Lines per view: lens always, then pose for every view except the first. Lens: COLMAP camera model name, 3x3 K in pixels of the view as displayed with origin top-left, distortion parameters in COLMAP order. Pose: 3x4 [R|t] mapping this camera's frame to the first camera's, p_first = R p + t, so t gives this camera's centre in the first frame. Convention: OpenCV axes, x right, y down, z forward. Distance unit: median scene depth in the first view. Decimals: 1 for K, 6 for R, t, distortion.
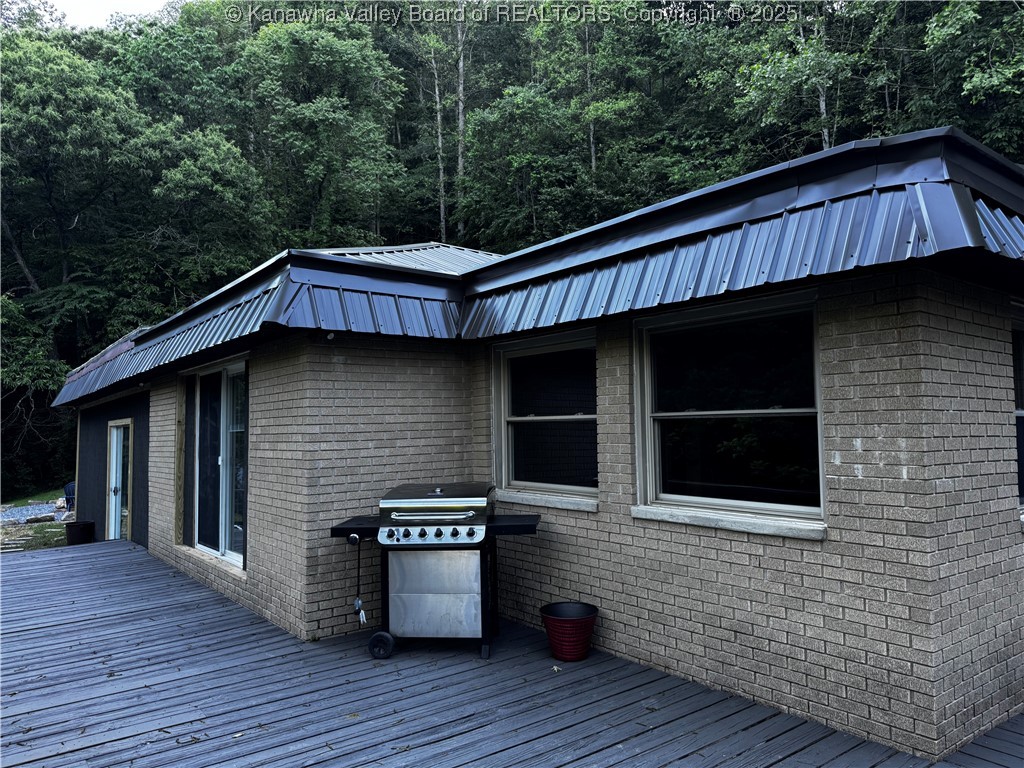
lens RADIAL K [[715.3, 0, 512.0], [0, 715.3, 384.0], [0, 0, 1]] dist [0.038308, -0.046839]
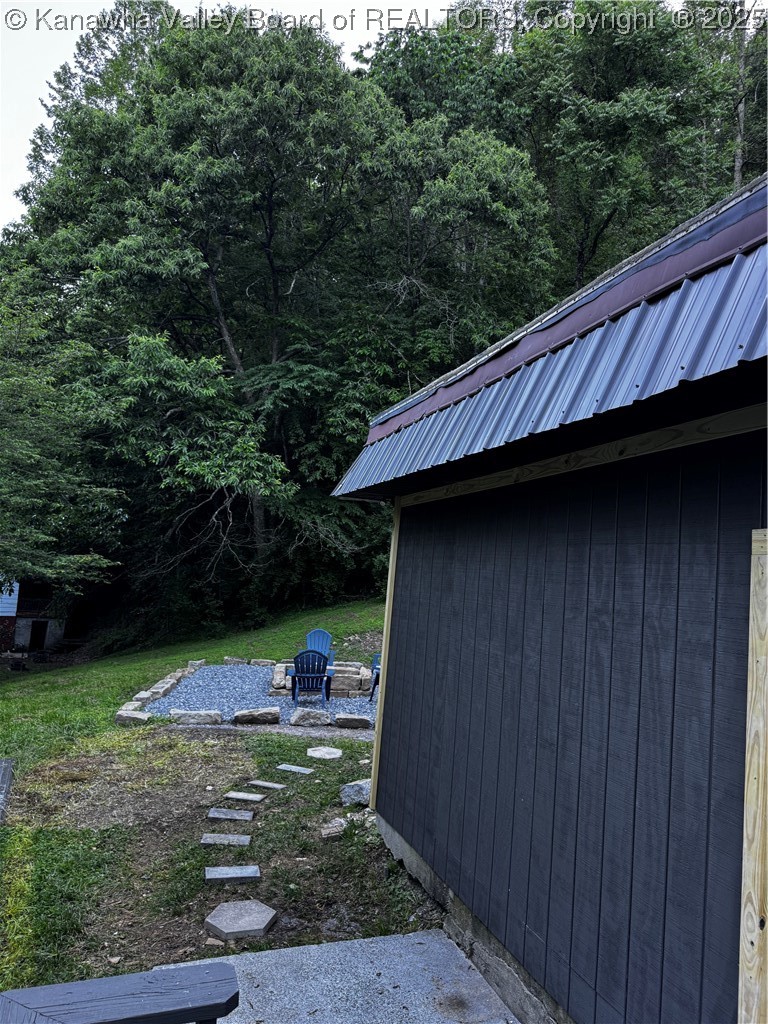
lens RADIAL K [[715.3, 0, 384.0], [0, 715.3, 512.0], [0, 0, 1]] dist [0.038308, -0.046839]
pose [[0.939491, 0.058068, -0.337617, -0.264926], [-0.068454, 0.997475, -0.018930, 0.025648], [0.335665, 0.040896, 0.941093, 0.351668]]
